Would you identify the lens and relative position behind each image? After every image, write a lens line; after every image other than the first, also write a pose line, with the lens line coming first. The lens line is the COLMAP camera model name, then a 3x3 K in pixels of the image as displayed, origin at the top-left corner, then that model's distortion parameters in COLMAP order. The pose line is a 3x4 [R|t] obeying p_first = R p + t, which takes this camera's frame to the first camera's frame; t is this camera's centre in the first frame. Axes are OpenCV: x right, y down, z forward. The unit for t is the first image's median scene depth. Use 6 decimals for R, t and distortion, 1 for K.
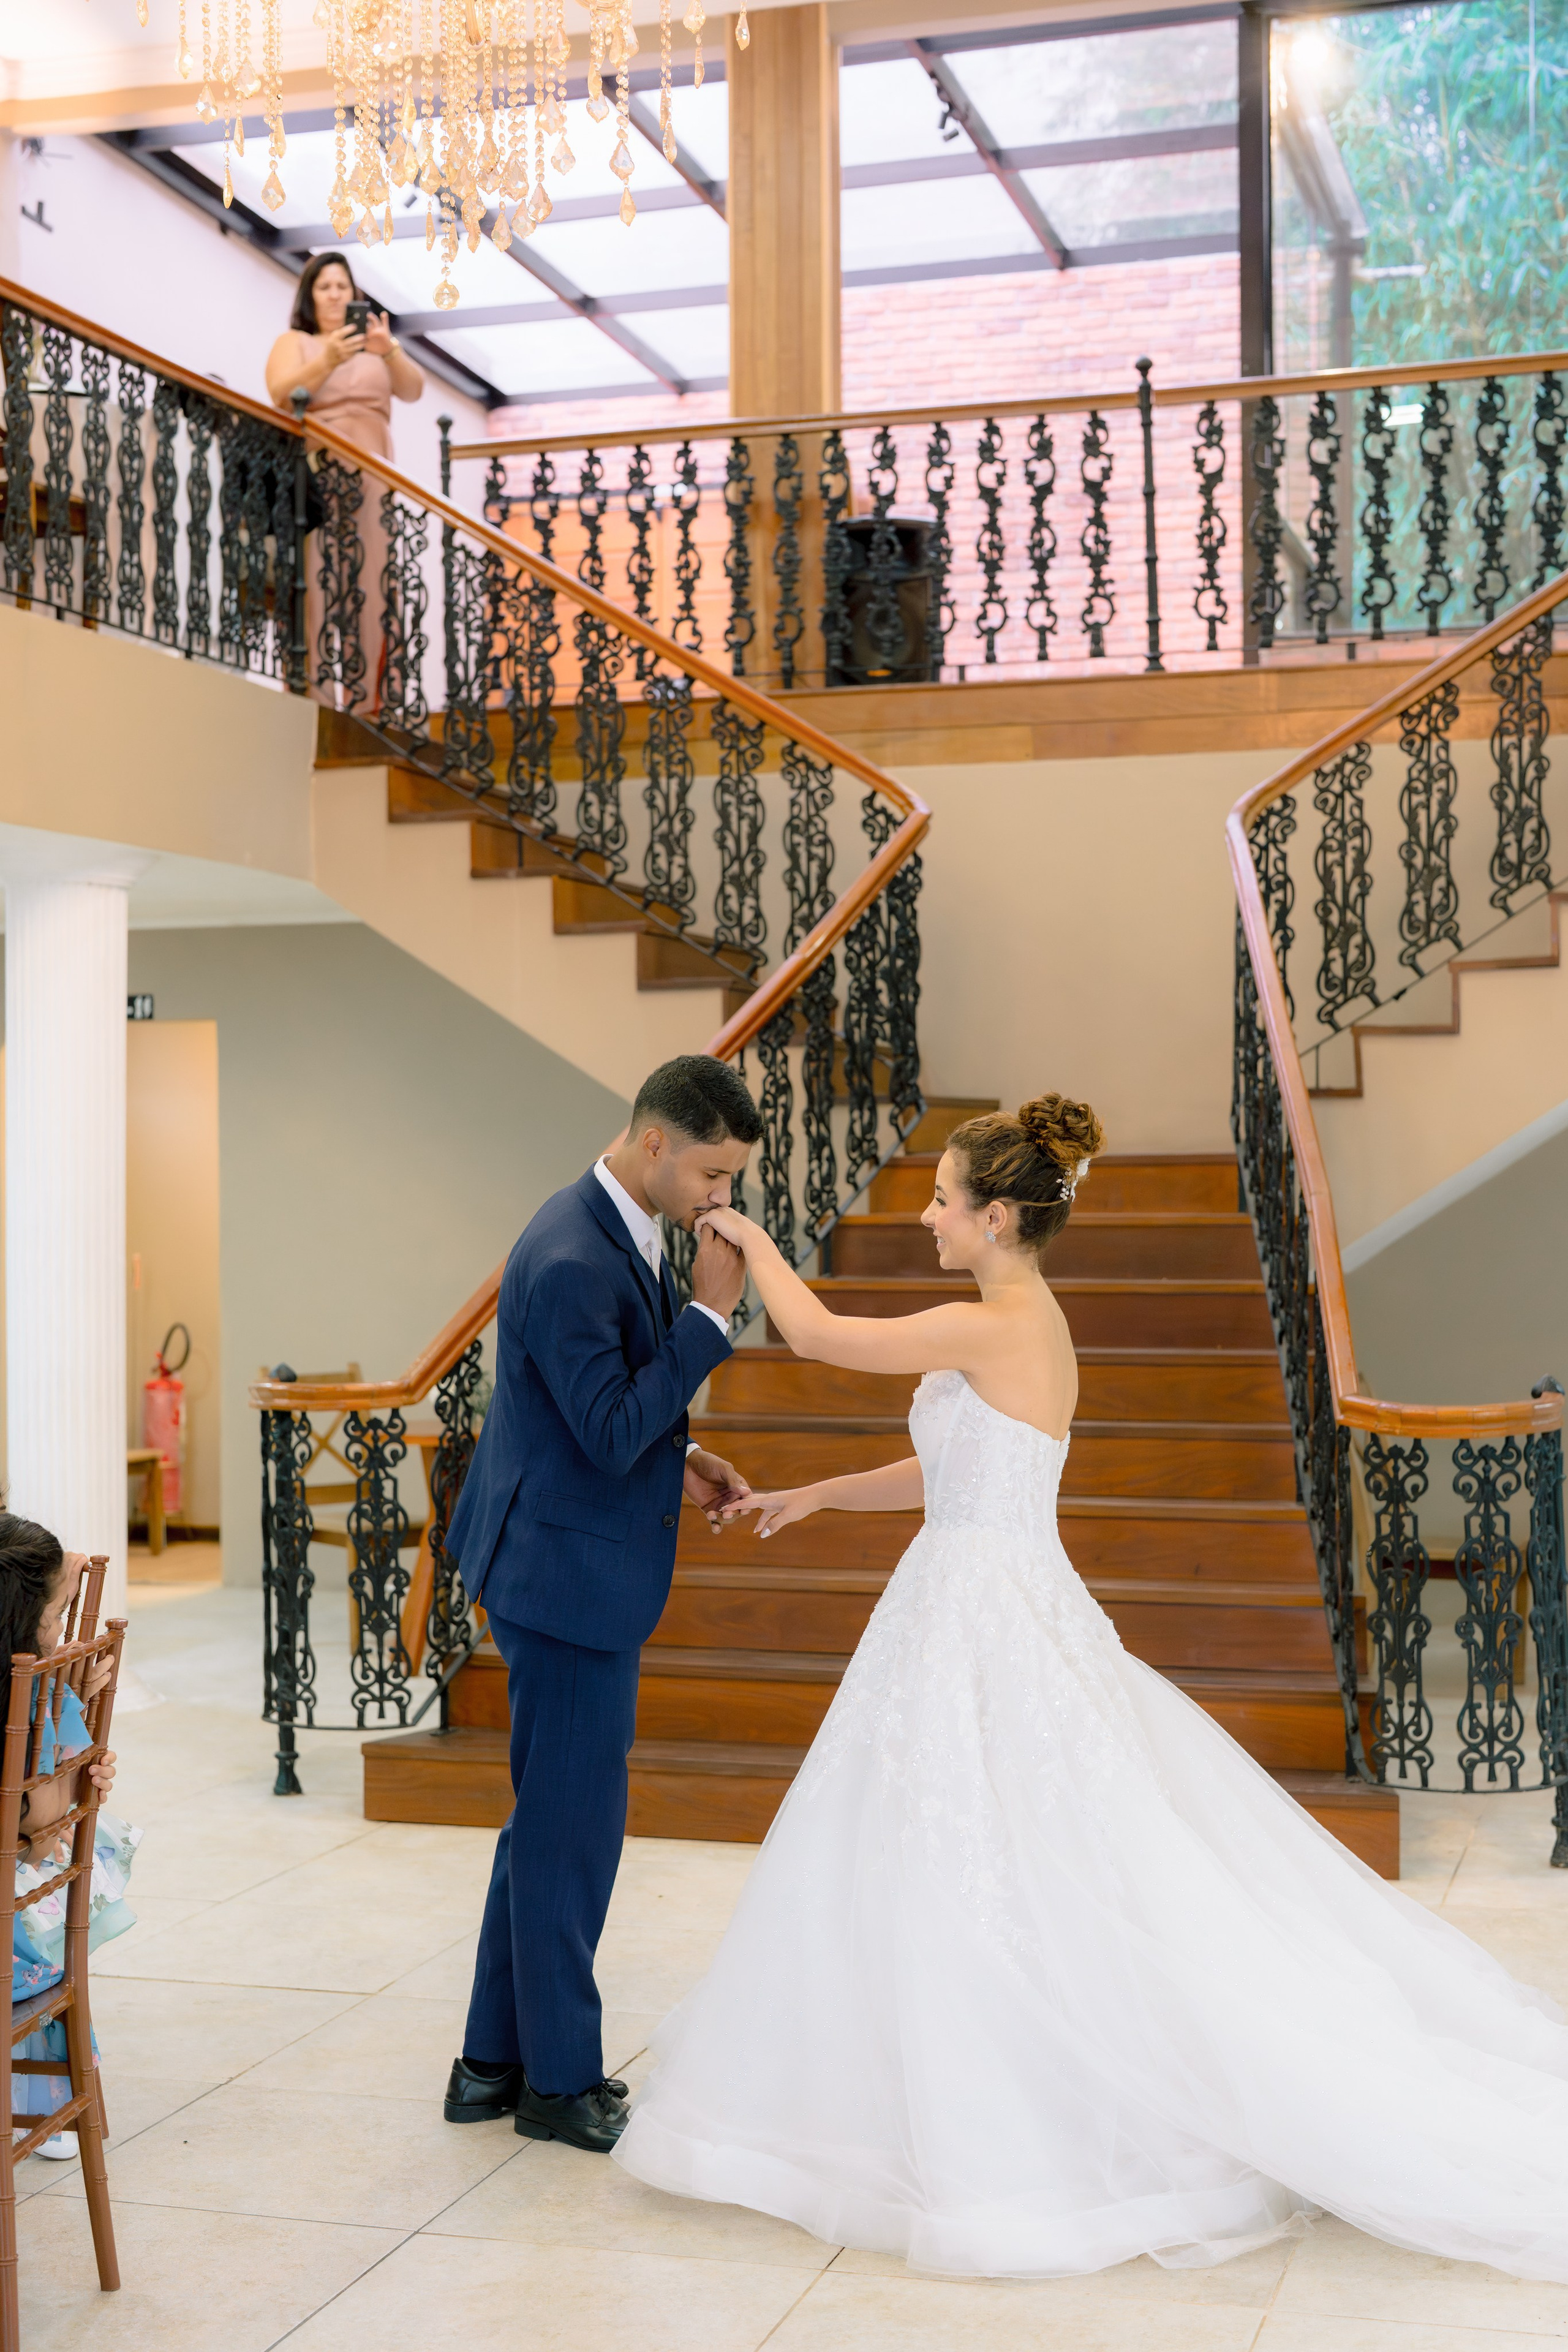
lens RADIAL K [[3224.1, 0, 792.9], [0, 3224.1, 1175.3], [0, 0, 1]] dist [-0.003348, 0.086837]
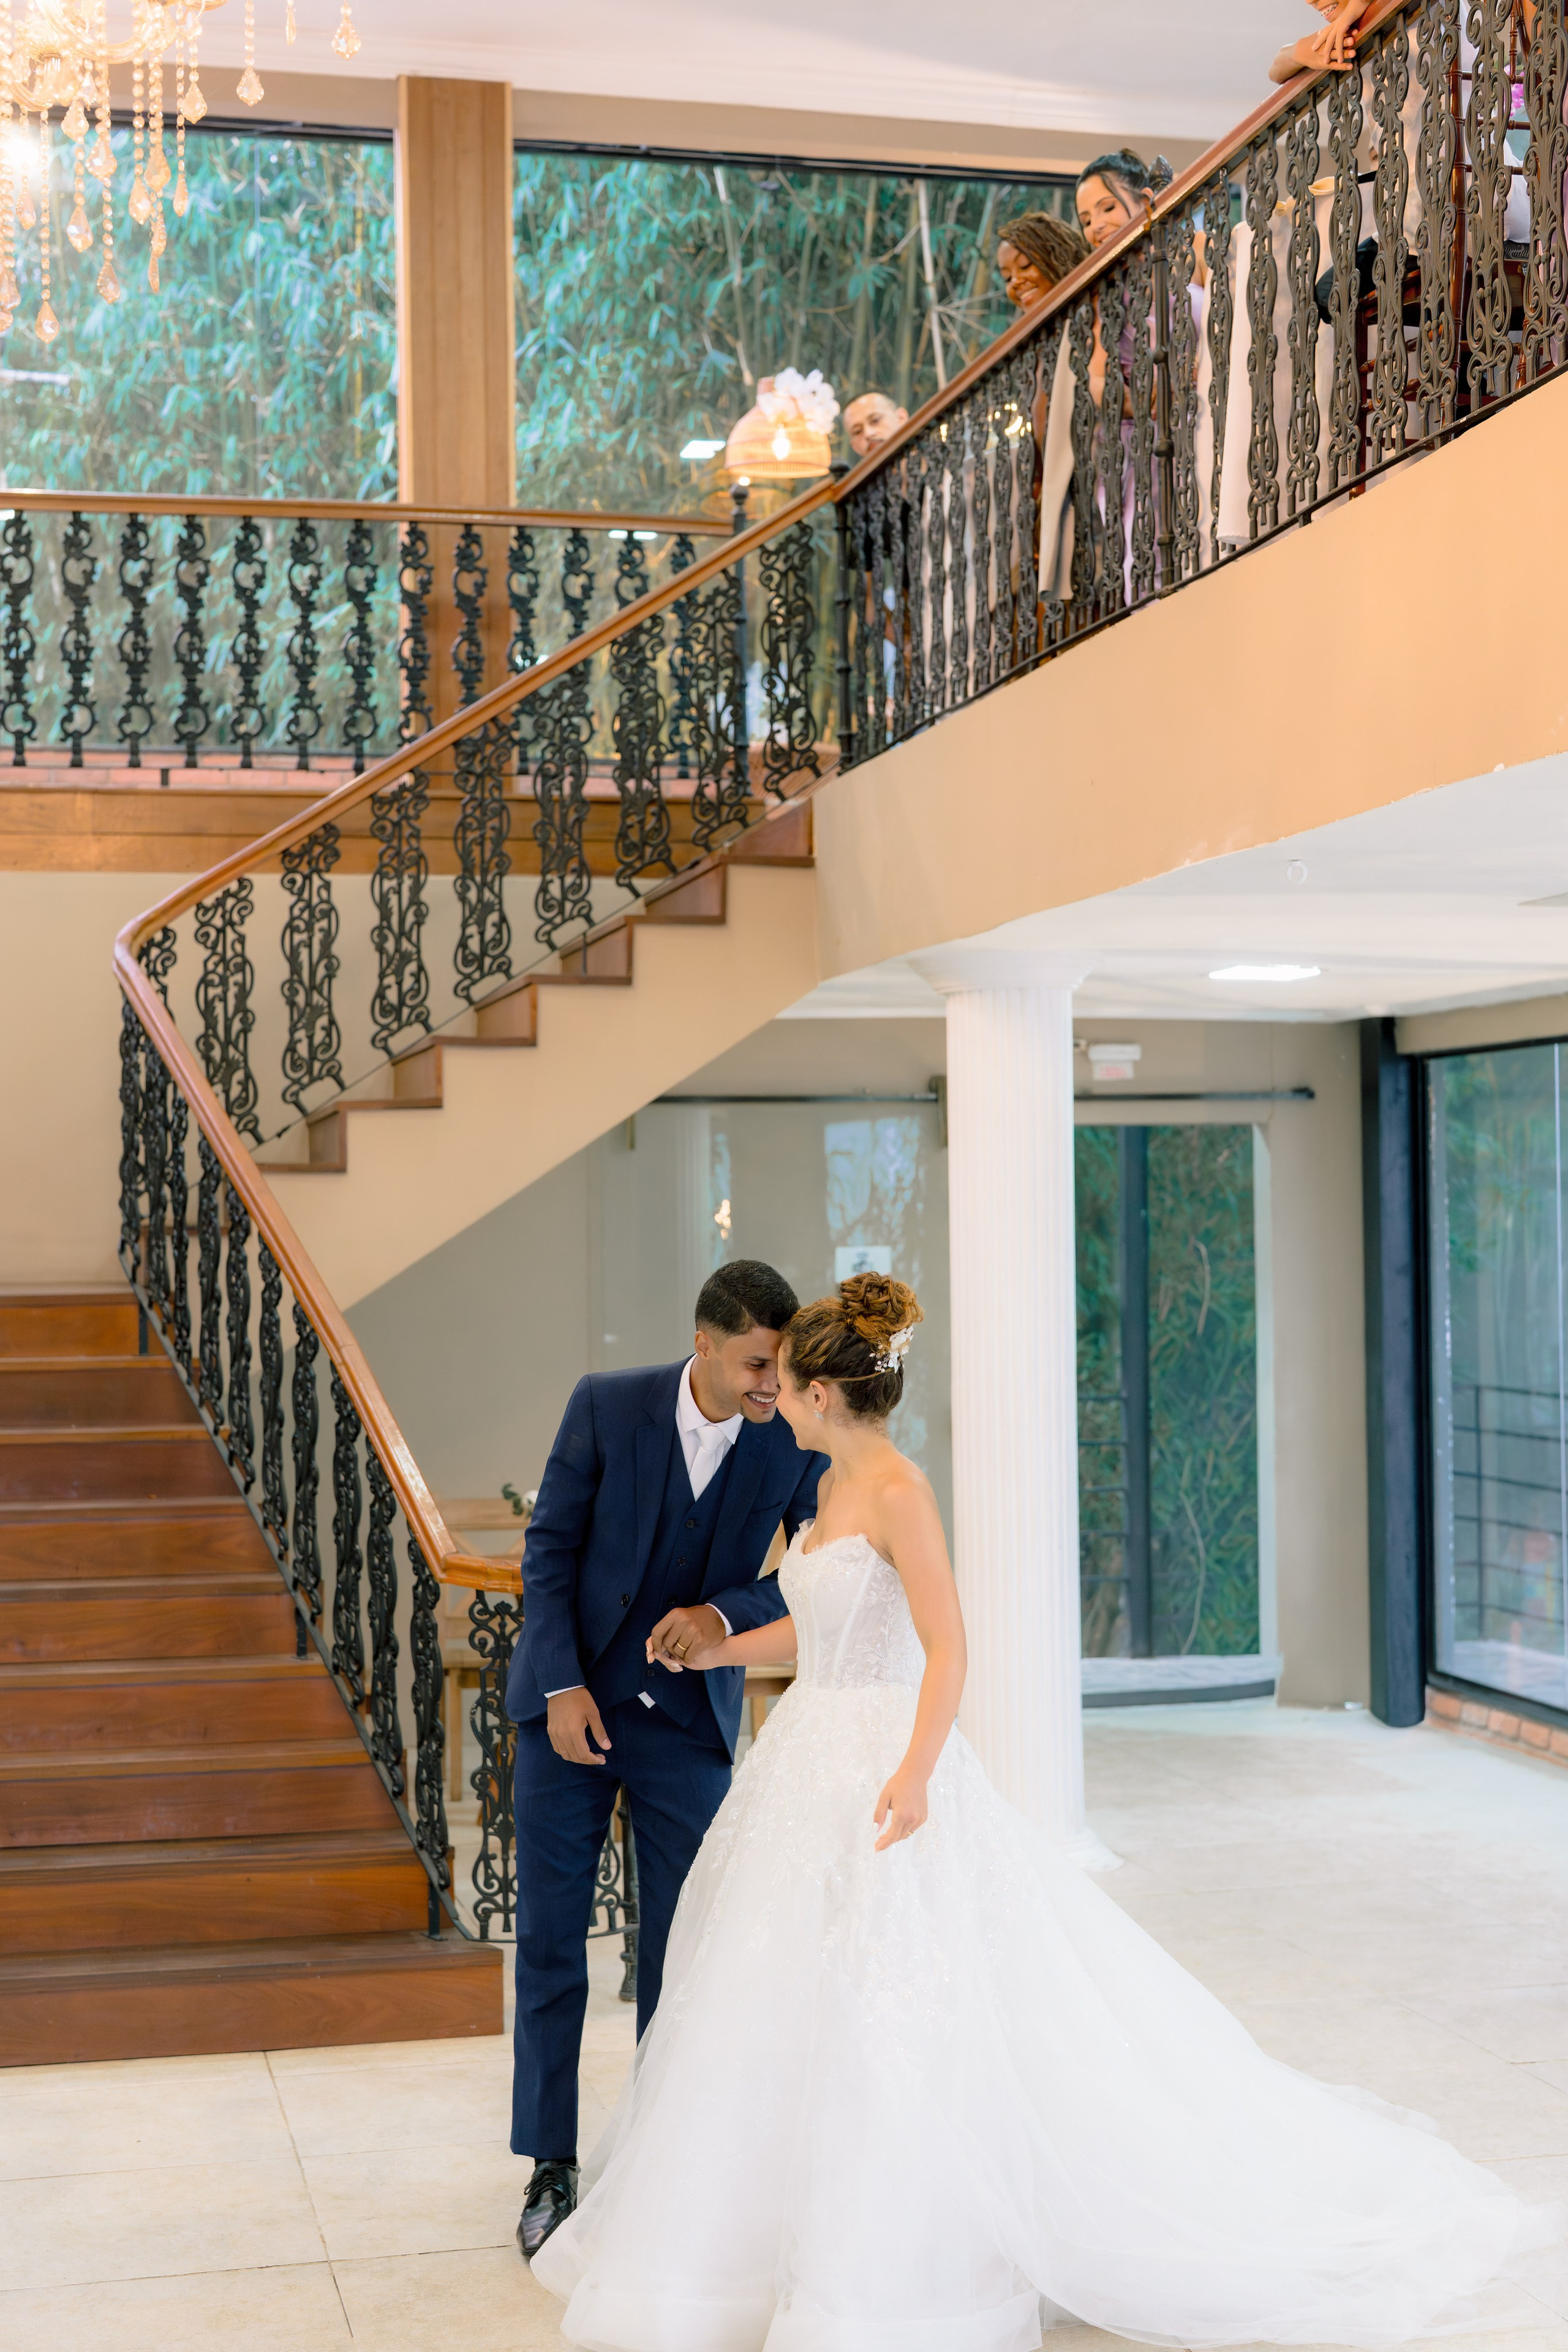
lens RADIAL K [[3233.8, 0, 773.9], [0, 3233.8, 1166.1], [0, 0, 1]] dist [-0.023839, 0.152226]
pose [[0.865532, 0.007769, 0.500794, -0.179698], [0.005535, 0.999670, -0.025074, -0.019390], [-0.500823, 0.024474, 0.865203, 0.057031]]
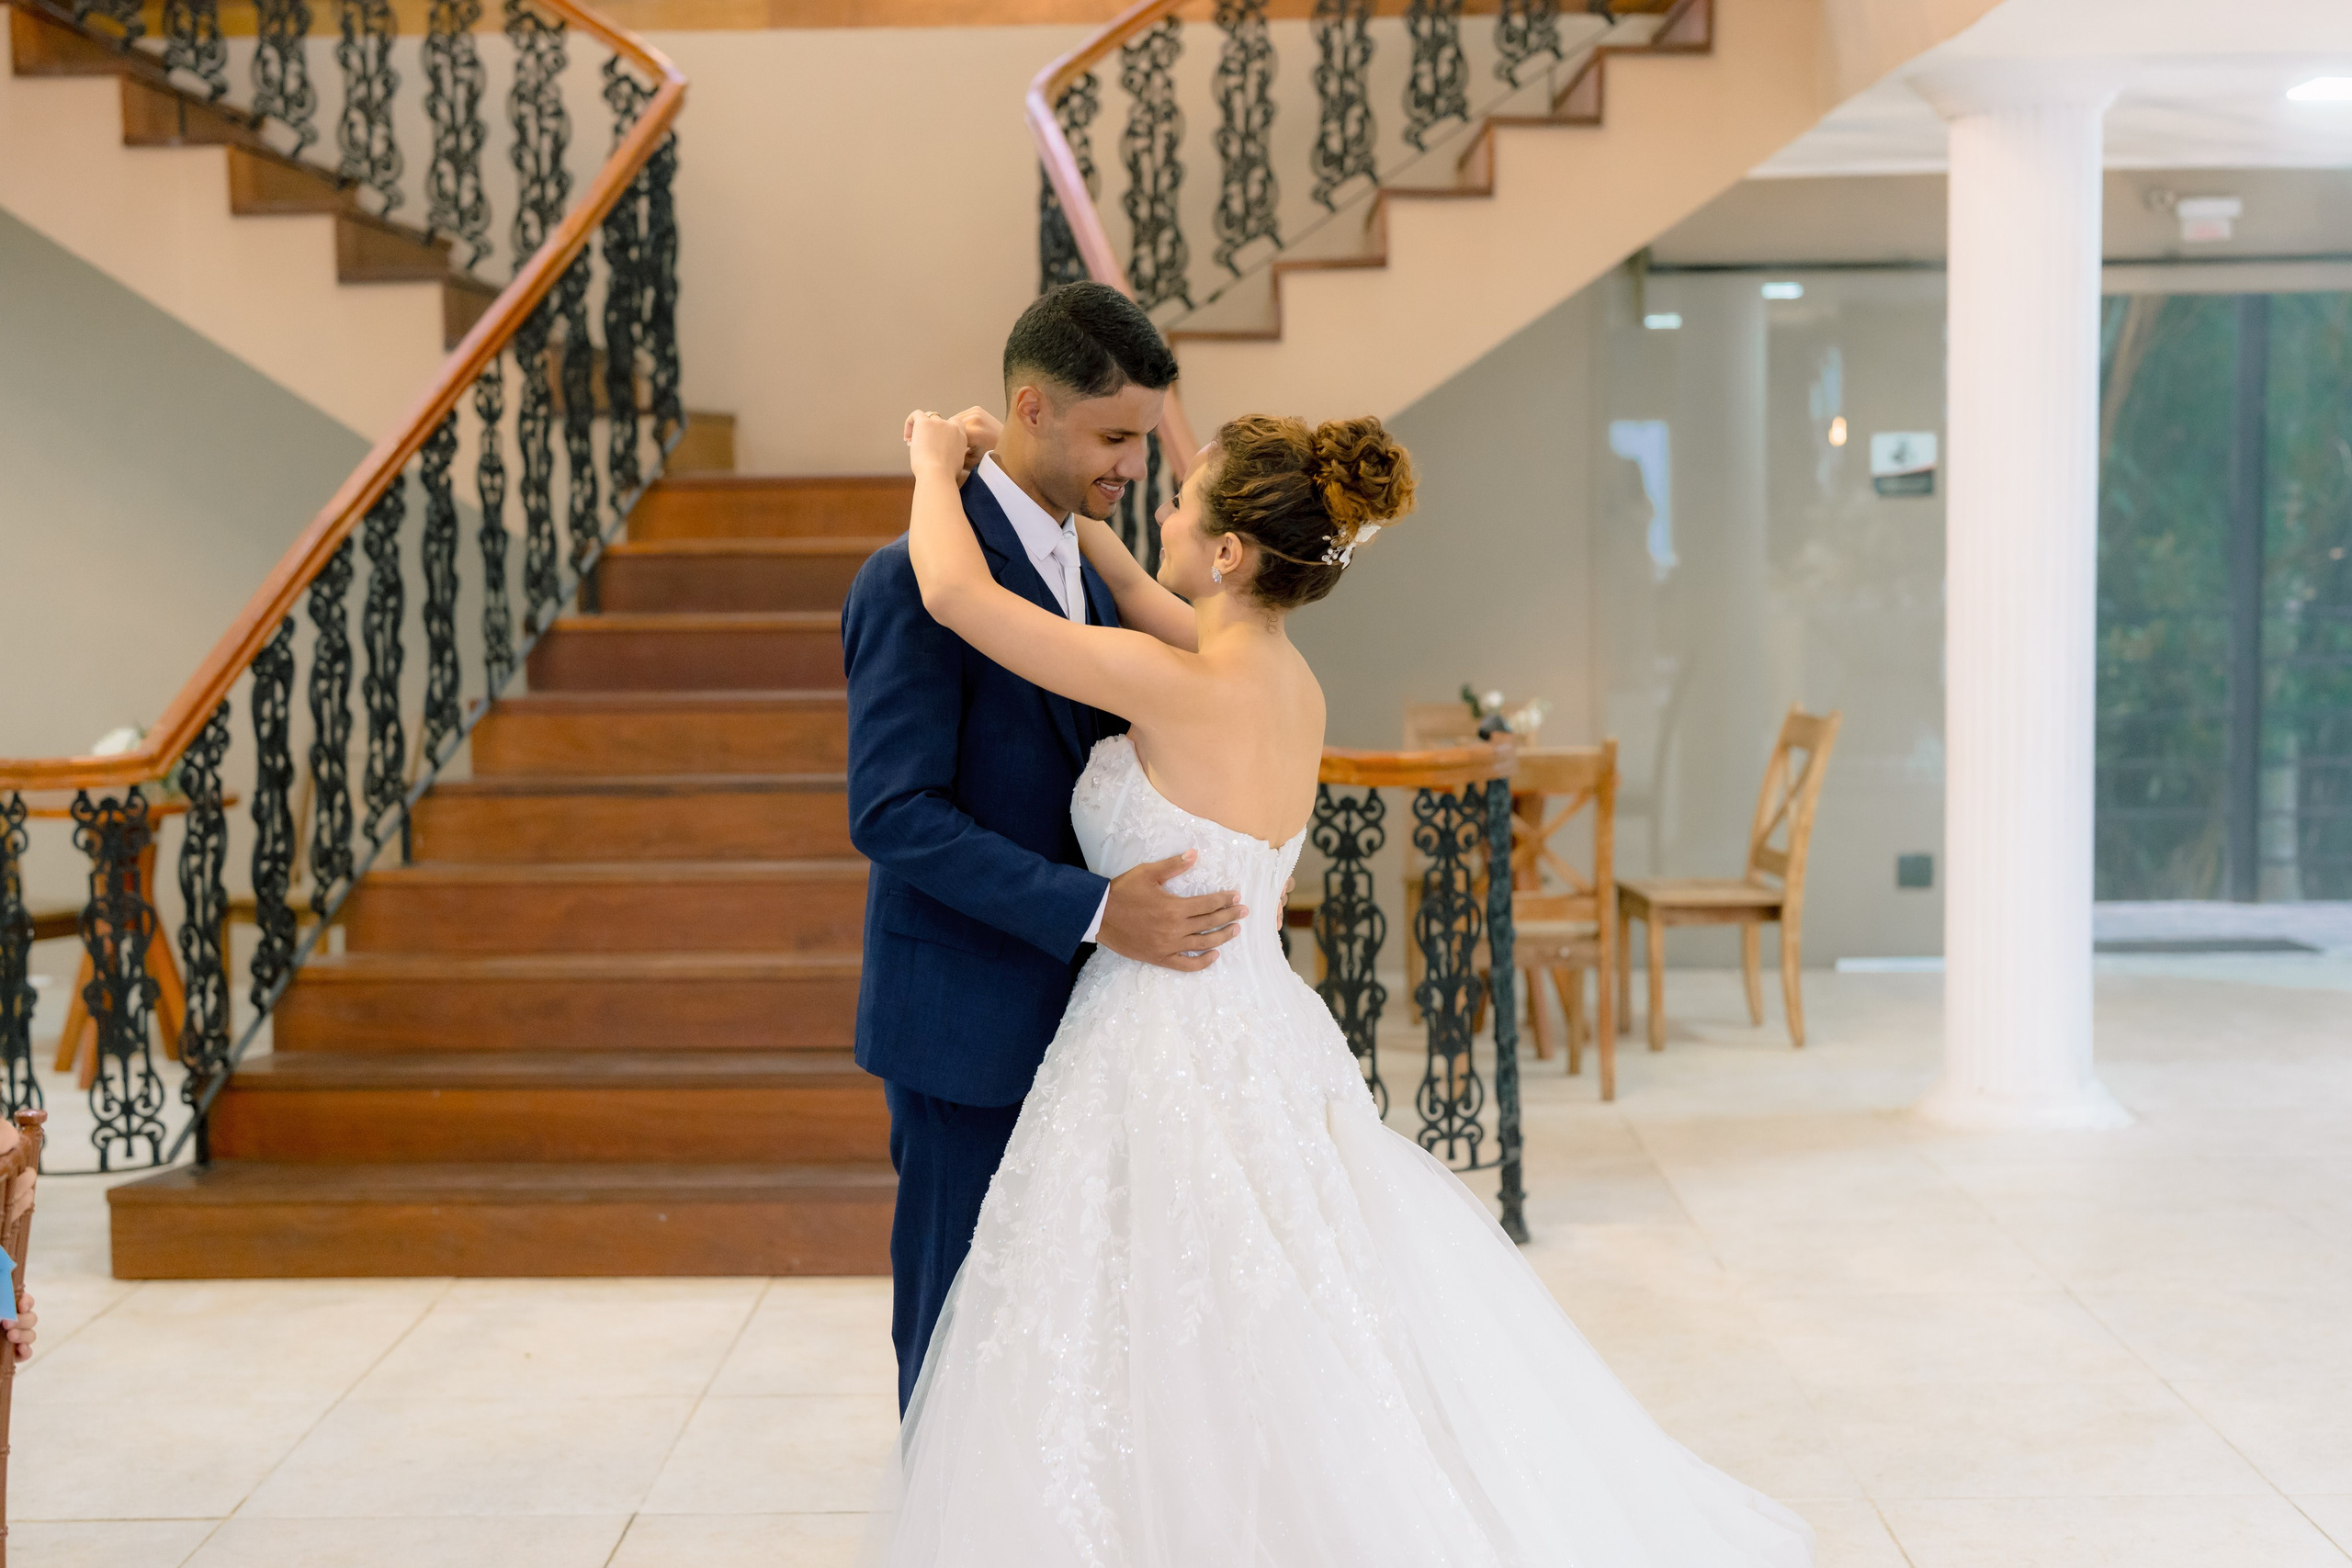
lens RADIAL K [[3235.6, 0, 1184.4], [0, 3235.6, 780.0], [0, 0, 1]] dist [-0.024442, 0.168934]
pose [[0.961629, -0.028897, 0.272826, -0.073604], [0.005464, 0.996257, 0.086265, 0.001224], [-0.274298, -0.081464, 0.958188, 0.111238]]
